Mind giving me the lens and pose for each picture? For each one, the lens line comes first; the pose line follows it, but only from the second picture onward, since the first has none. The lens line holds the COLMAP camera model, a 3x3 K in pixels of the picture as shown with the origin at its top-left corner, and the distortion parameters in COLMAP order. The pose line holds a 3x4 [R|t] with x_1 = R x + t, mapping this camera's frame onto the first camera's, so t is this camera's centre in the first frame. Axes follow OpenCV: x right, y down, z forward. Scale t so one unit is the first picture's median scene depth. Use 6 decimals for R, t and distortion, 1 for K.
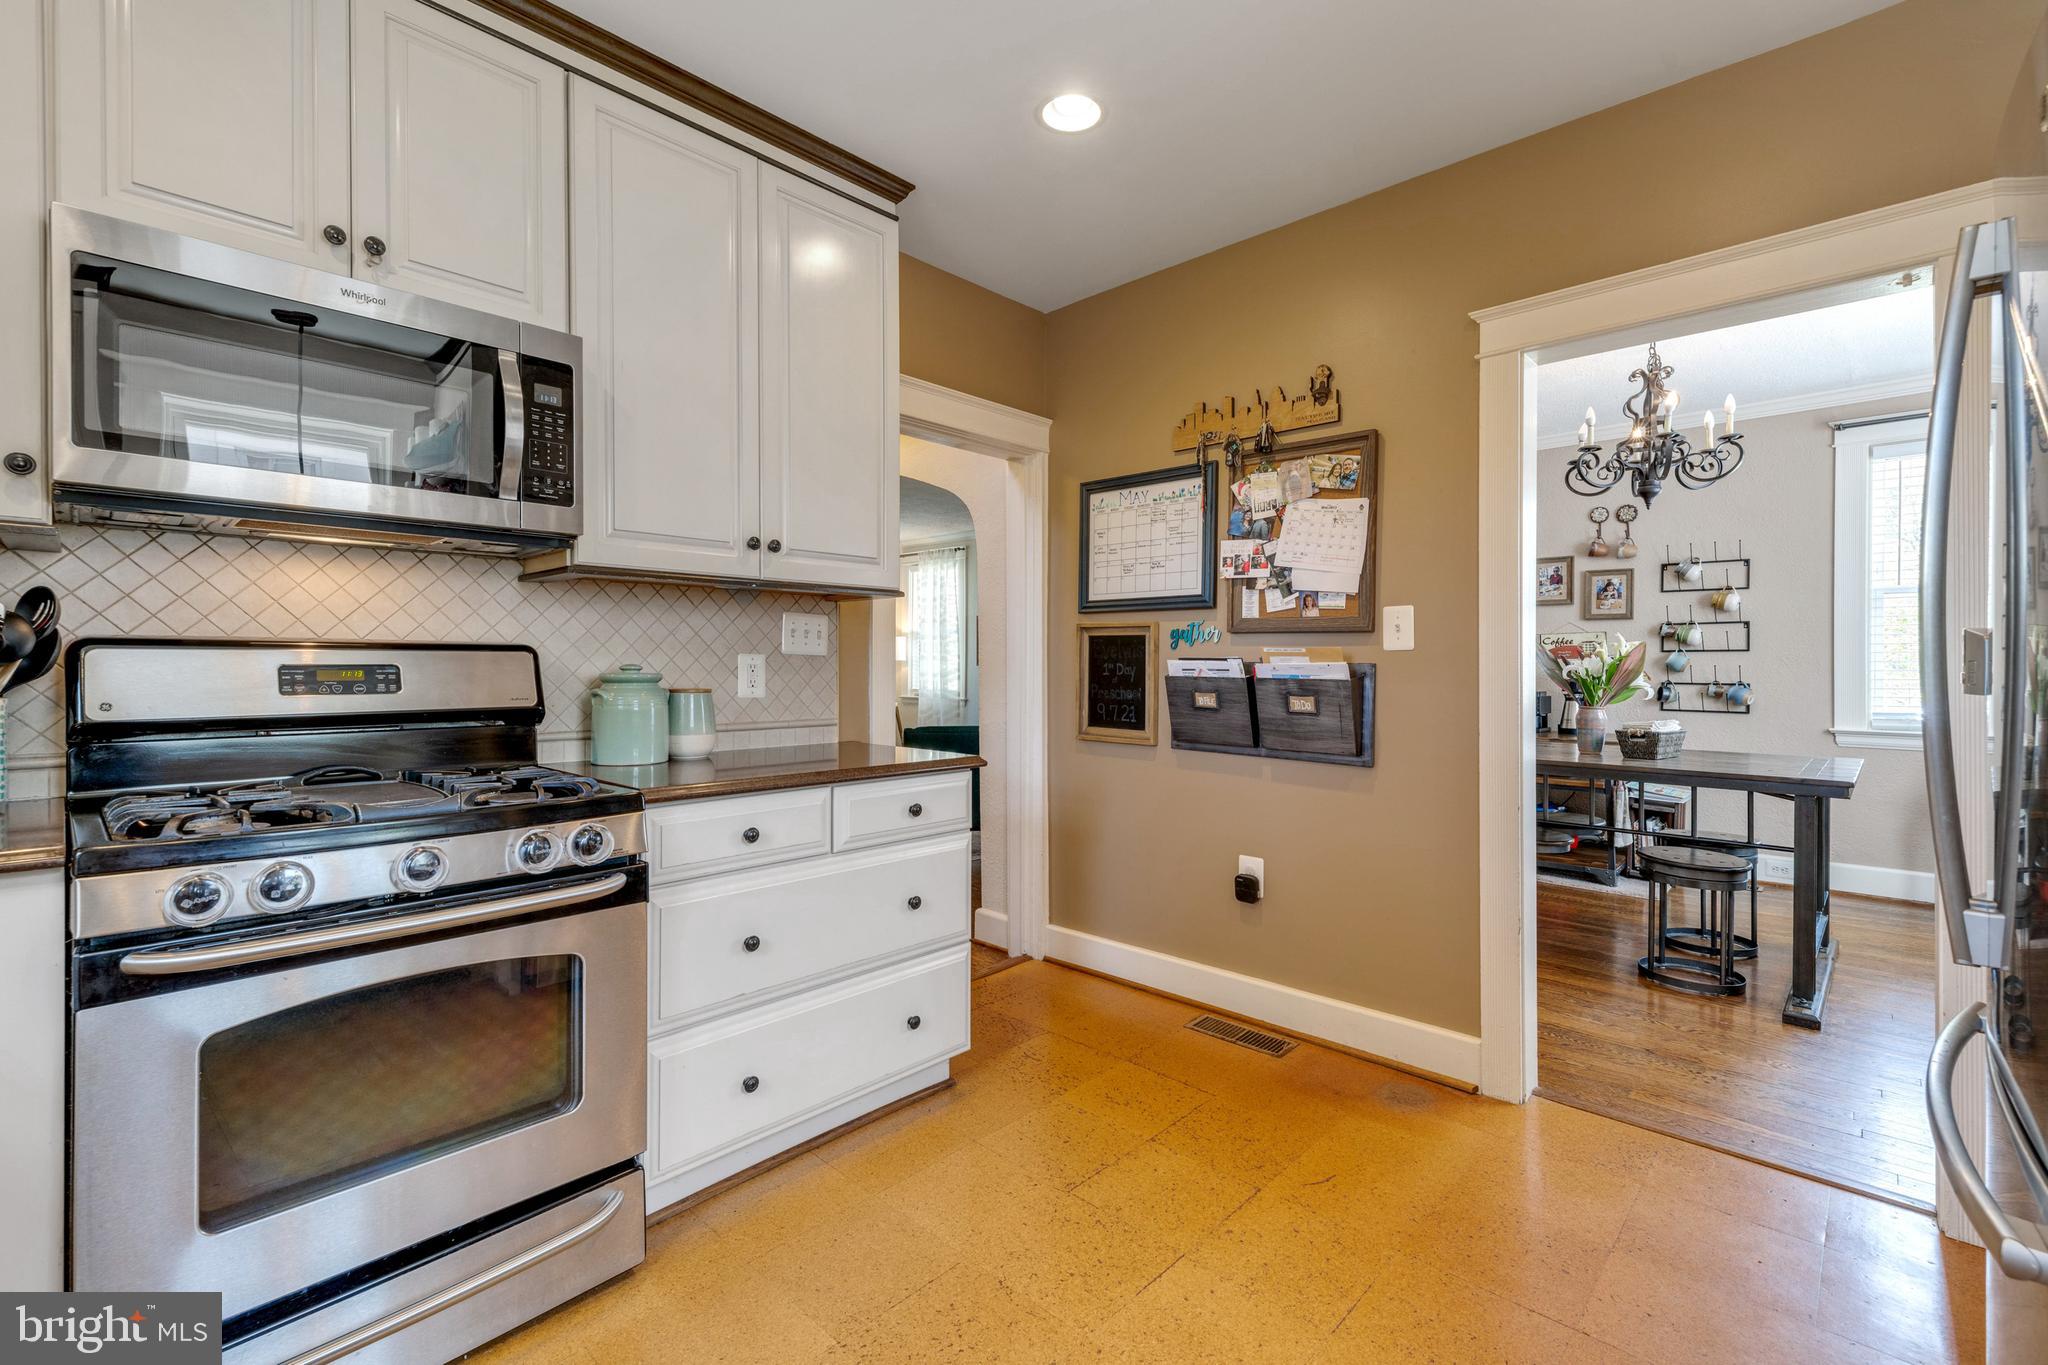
lens RADIAL K [[900.2, 0, 1028.6], [0, 900.2, 670.7], [0, 0, 1]] dist [-0.001105, -0.001677]
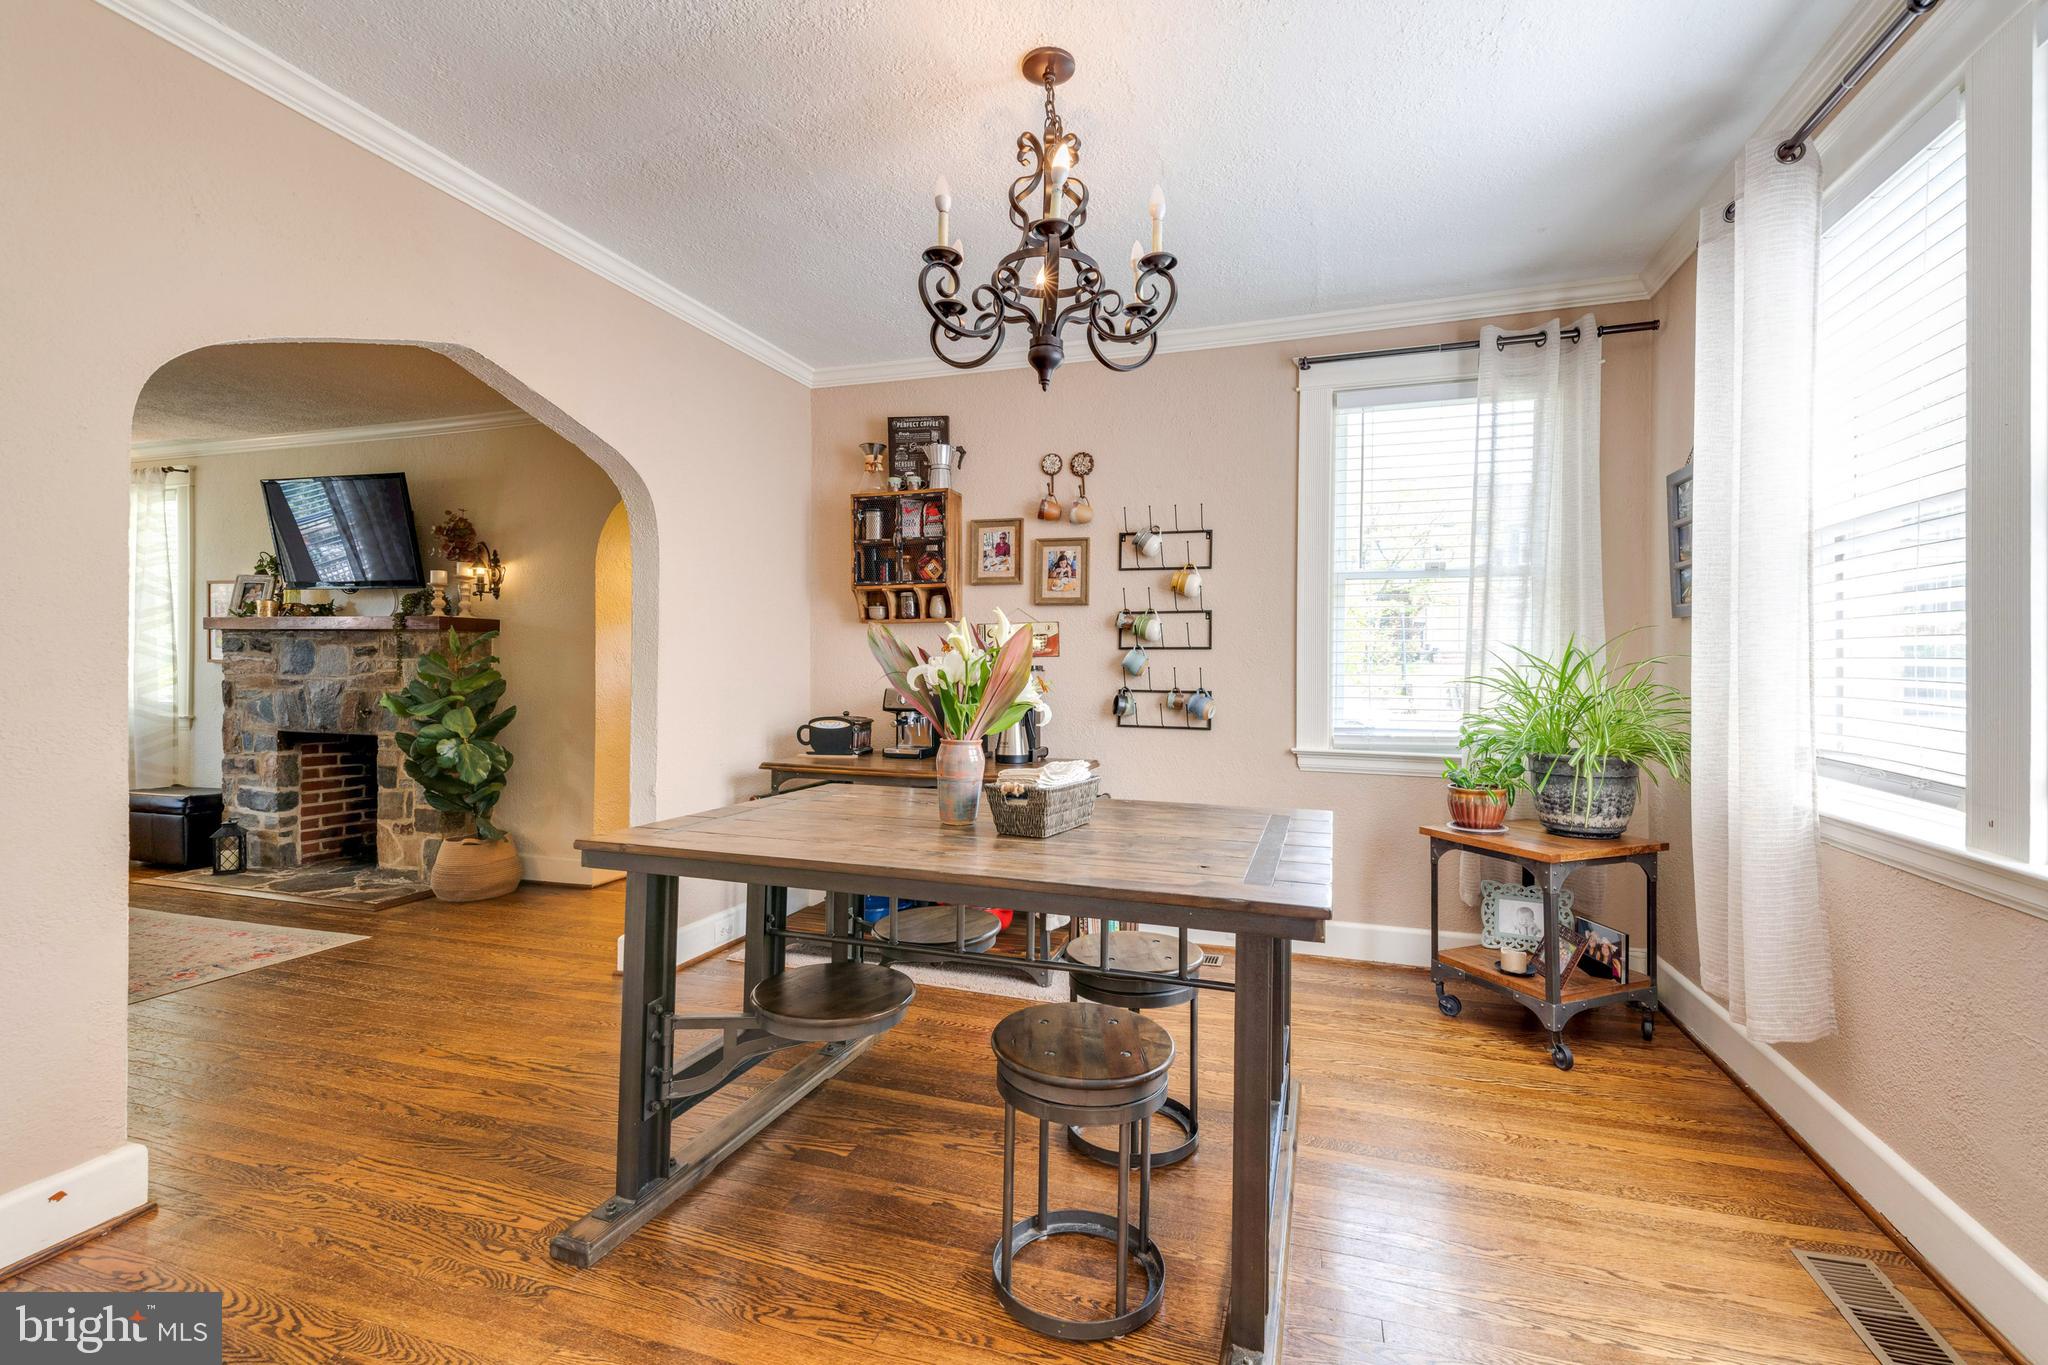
lens RADIAL K [[900.2, 0, 1030.3], [0, 900.2, 680.4], [0, 0, 1]] dist [-0.001105, -0.001677]
pose [[0.902323, -0.000226, 0.431060, 0.316556], [-0.004256, 0.999946, 0.009434, -0.001527], [-0.431039, -0.010348, 0.902274, 0.355526]]
